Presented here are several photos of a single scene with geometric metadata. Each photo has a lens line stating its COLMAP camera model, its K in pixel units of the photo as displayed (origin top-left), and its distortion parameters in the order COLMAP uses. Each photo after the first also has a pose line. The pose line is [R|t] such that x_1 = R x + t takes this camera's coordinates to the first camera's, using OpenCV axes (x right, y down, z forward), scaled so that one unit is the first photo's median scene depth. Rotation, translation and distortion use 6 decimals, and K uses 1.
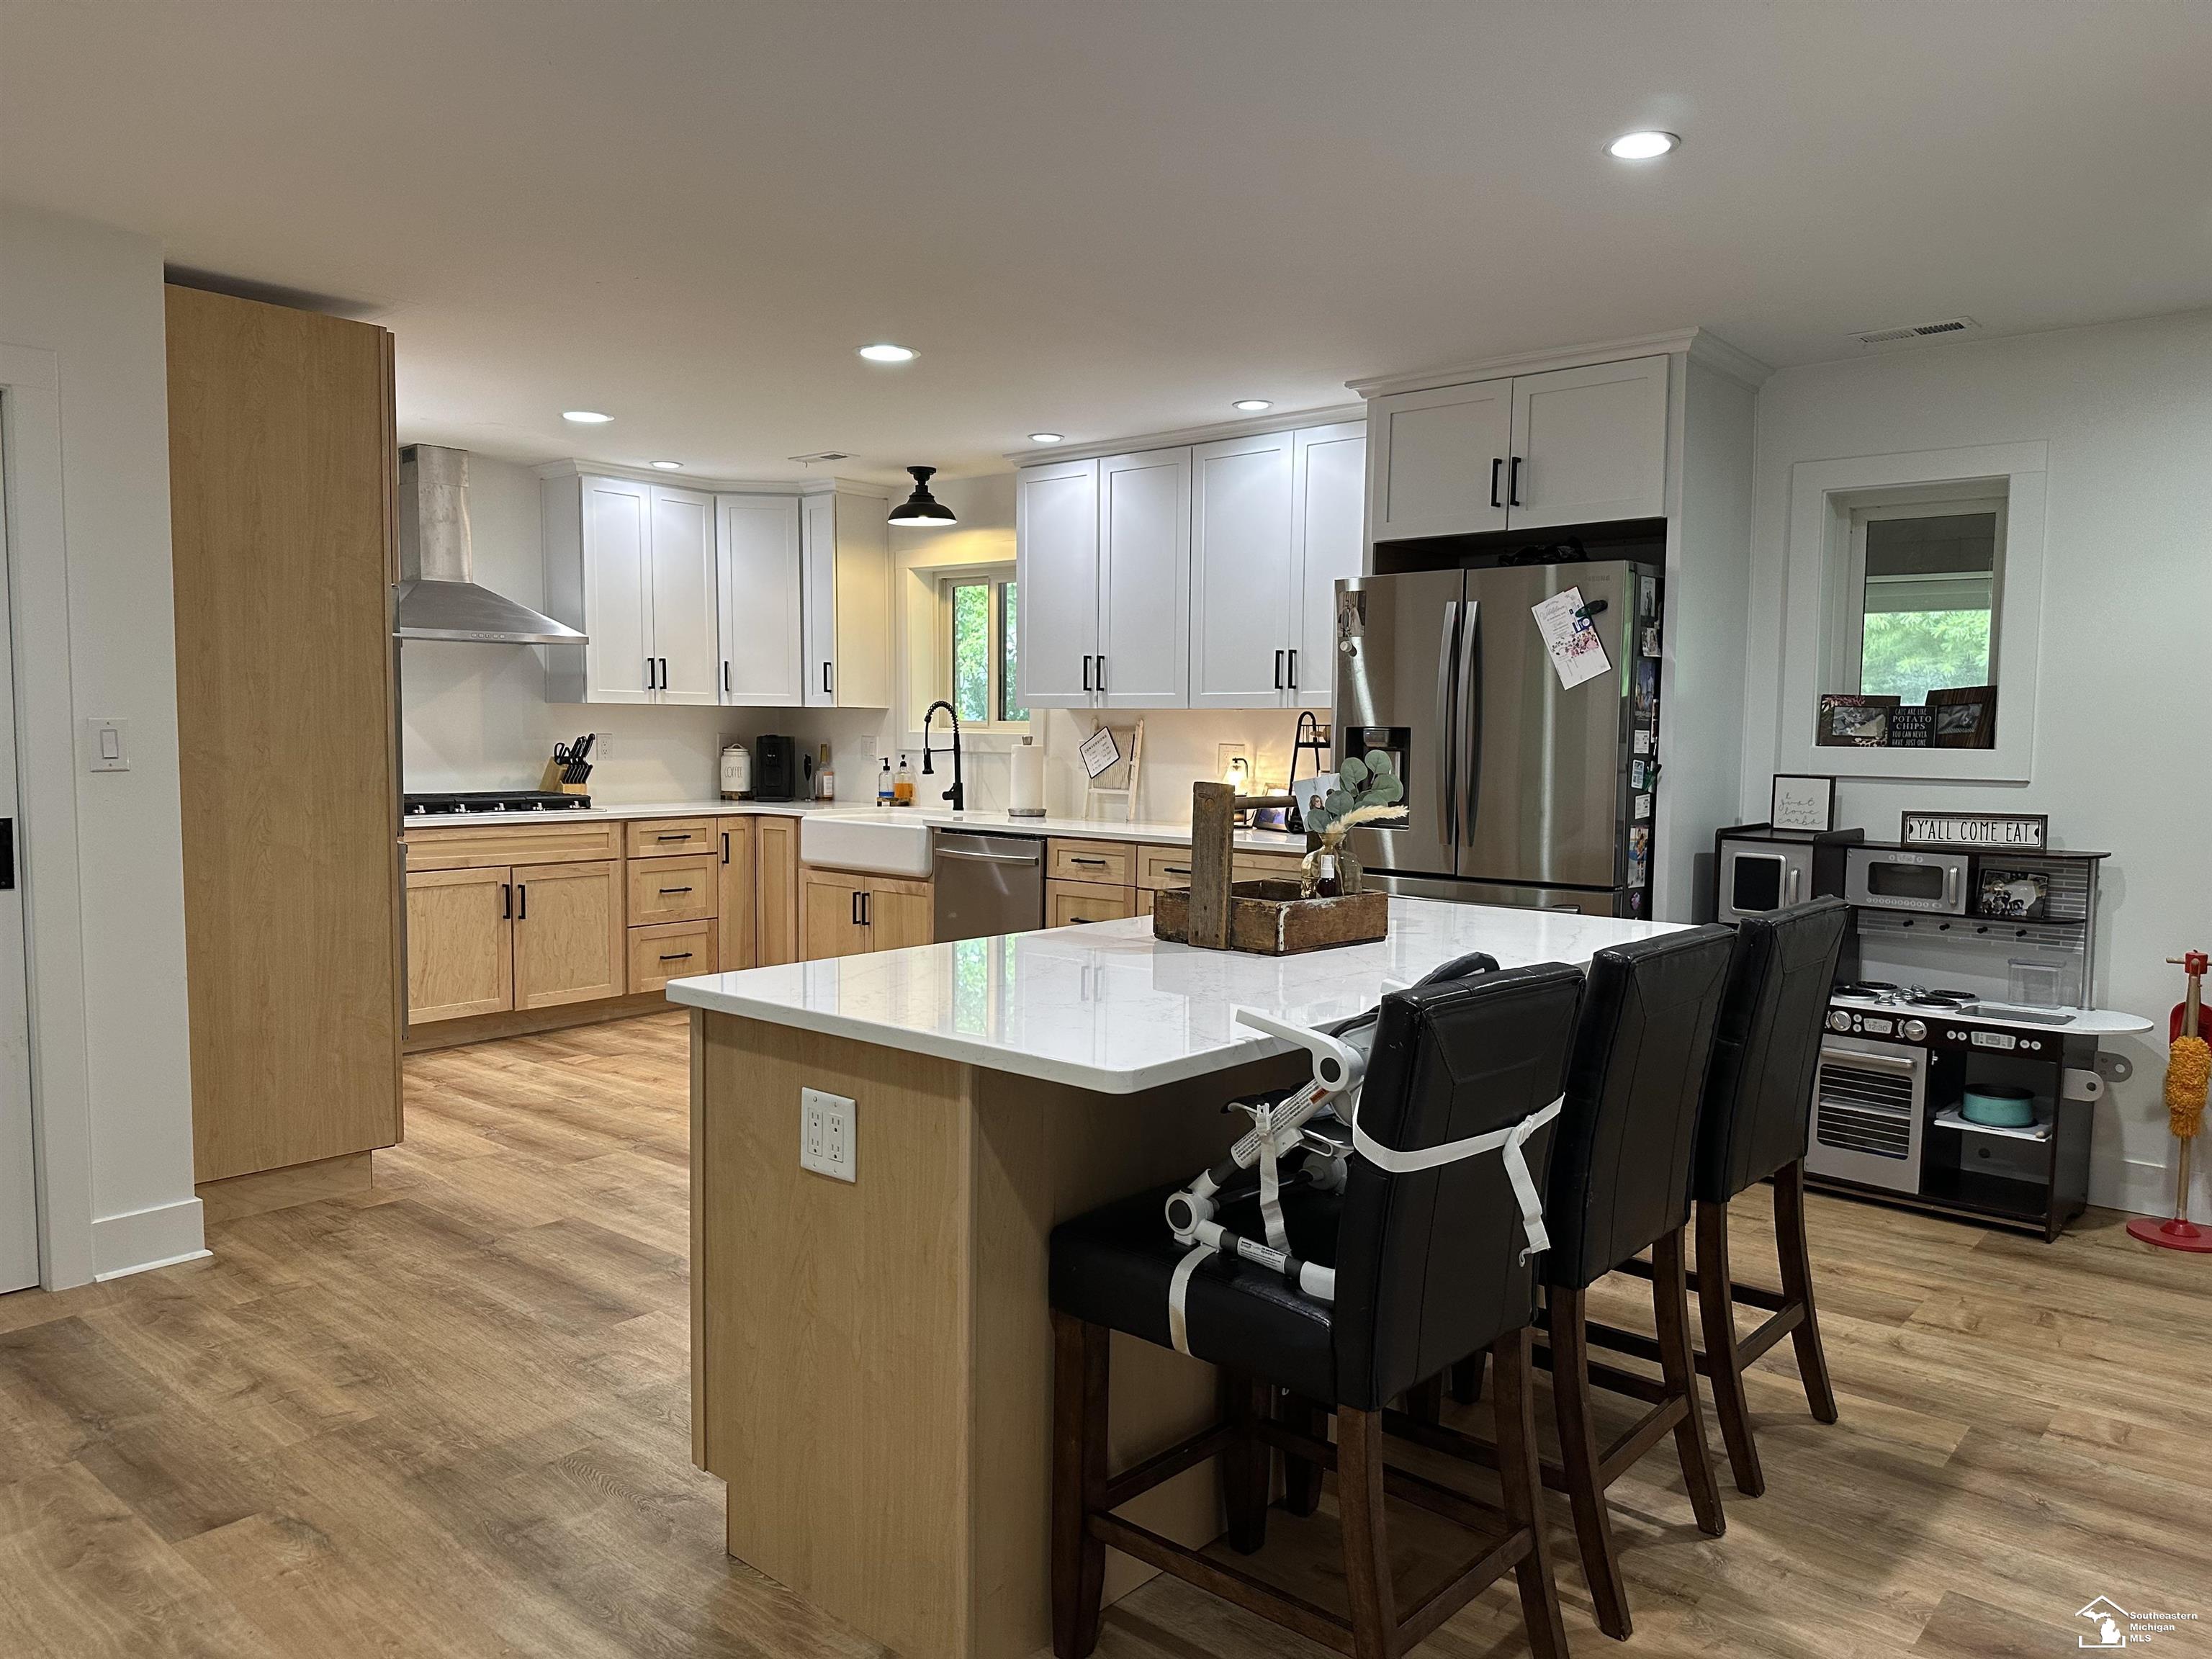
lens RADIAL K [[1551.2, 0, 1091.2], [0, 1551.2, 836.1], [0, 0, 1]] dist [0.005173, -0.001065]
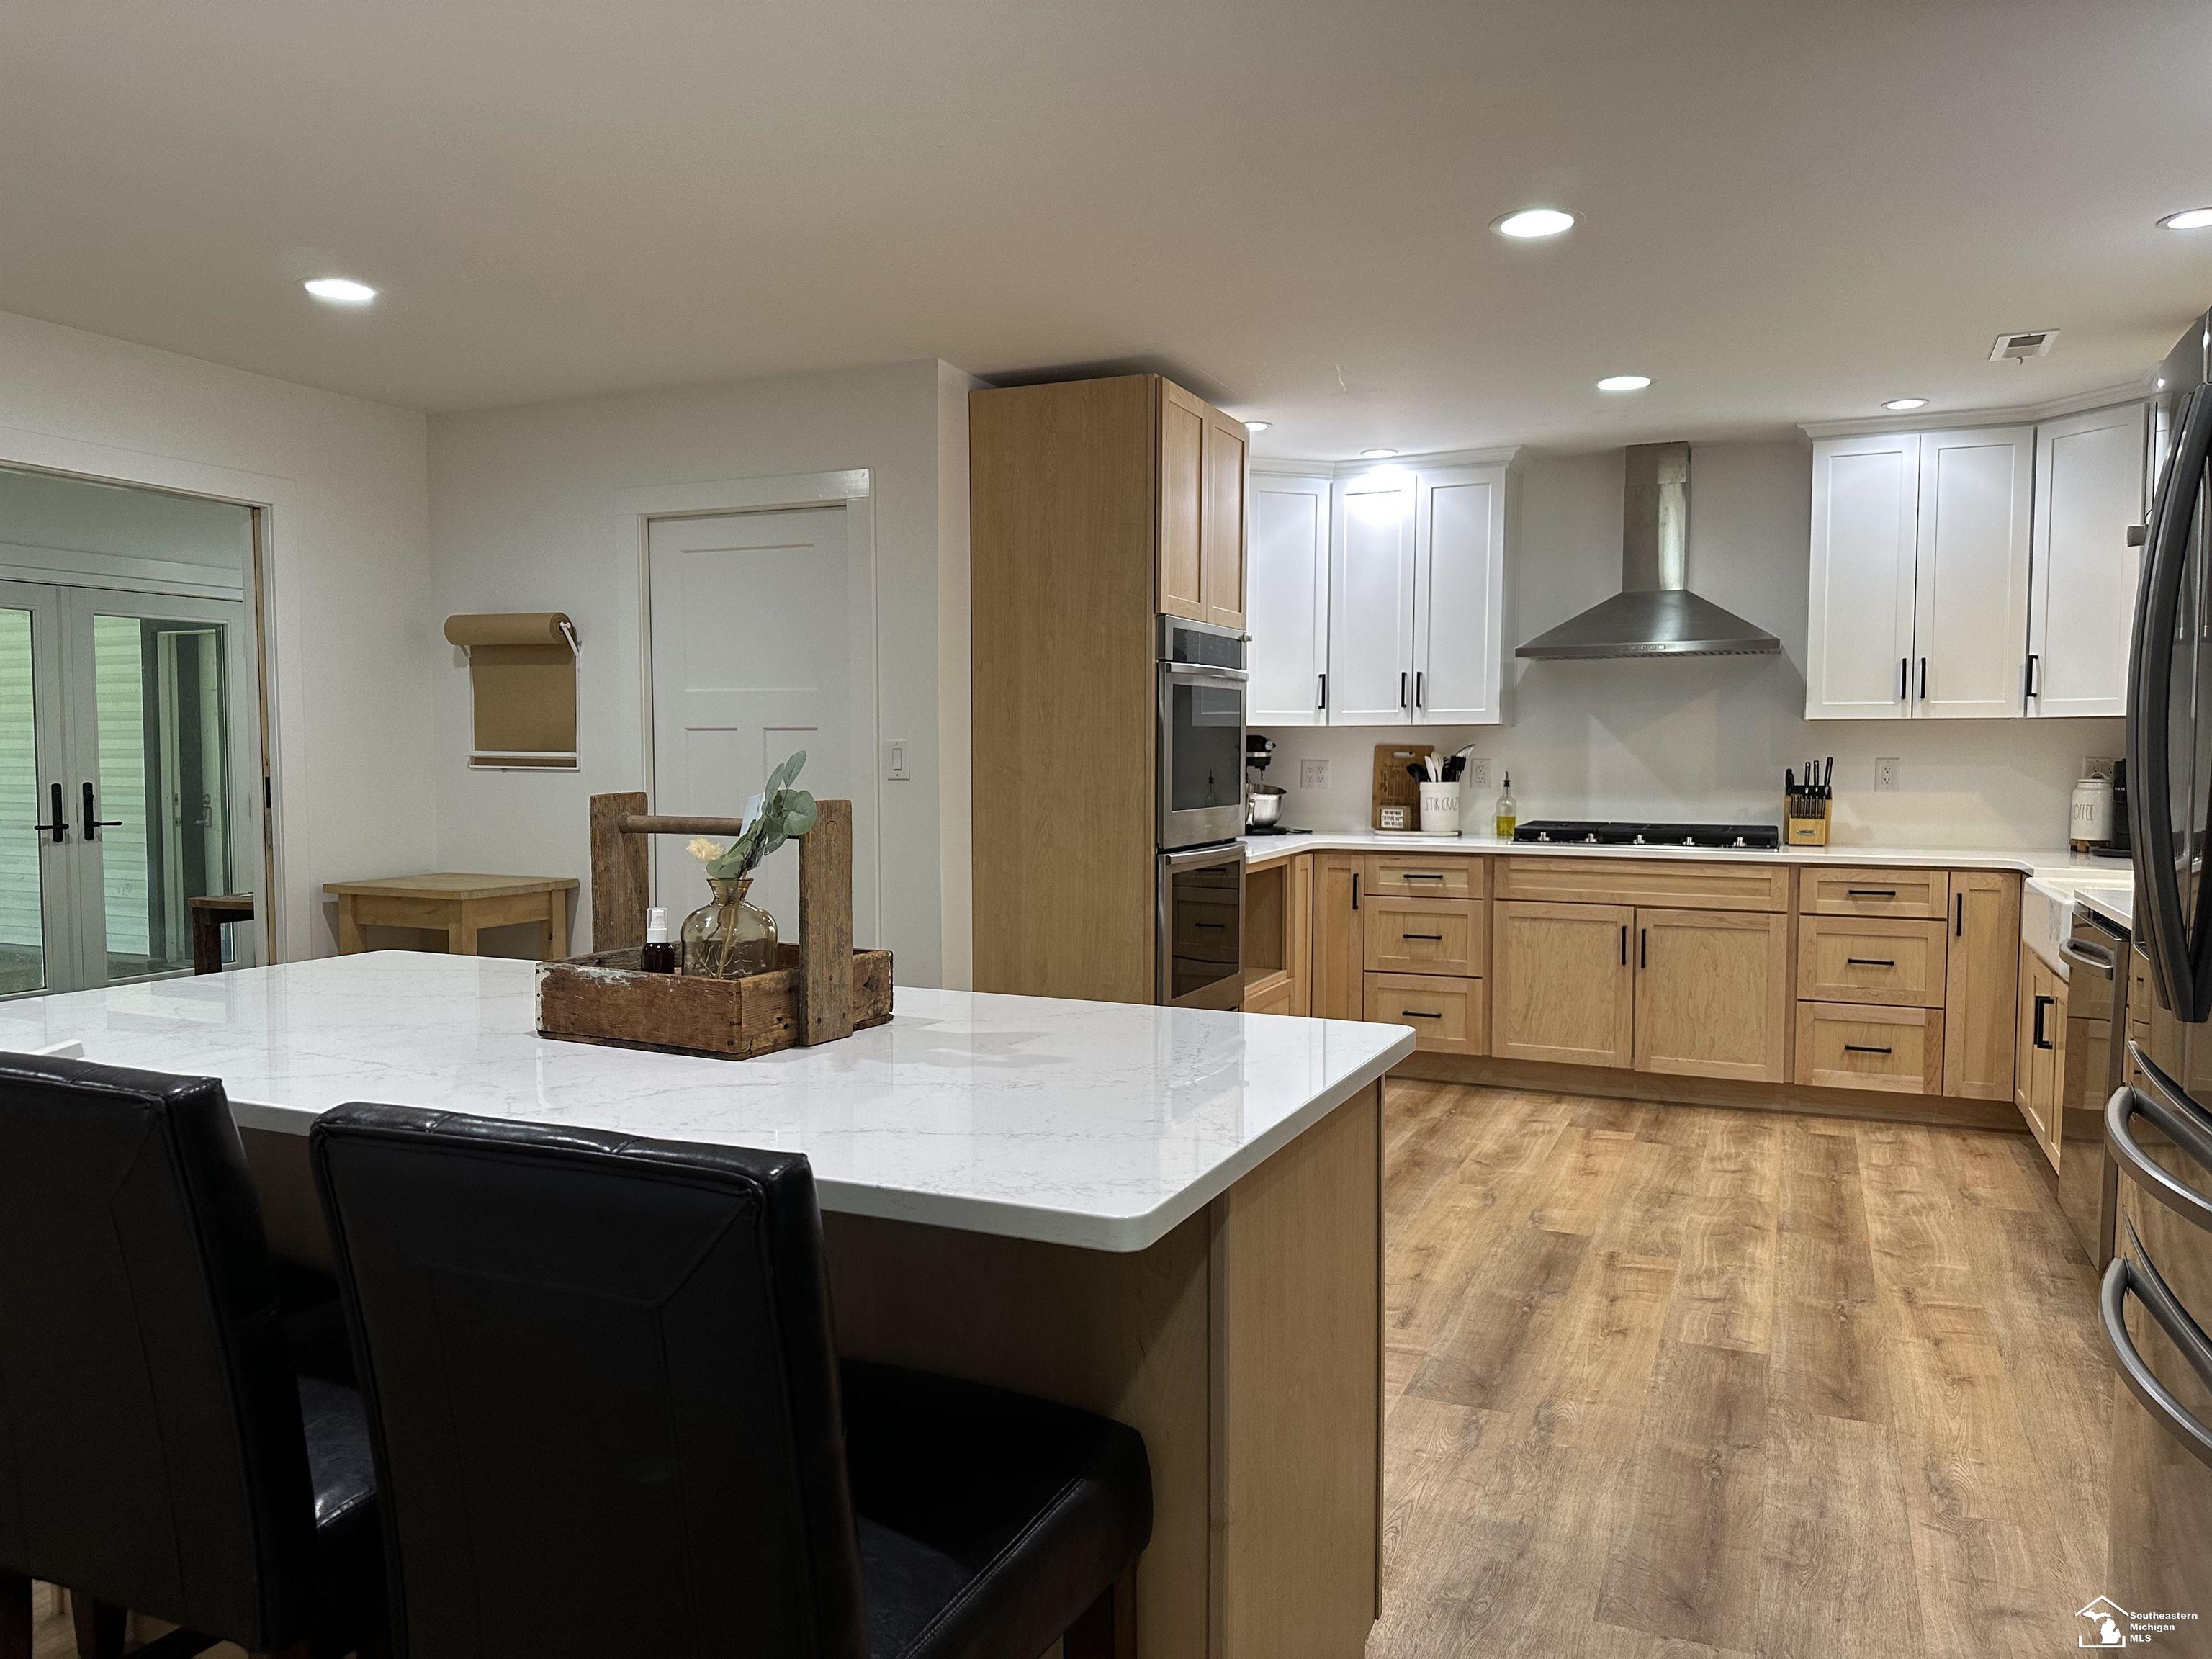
lens RADIAL K [[1551.2, 0, 1091.2], [0, 1551.2, 836.1], [0, 0, 1]] dist [0.005173, -0.001065]
pose [[0.269334, 0.044289, -0.962028, 0.370607], [-0.067941, 0.997327, 0.026893, -0.022053], [0.960647, 0.058118, 0.271623, 0.435575]]
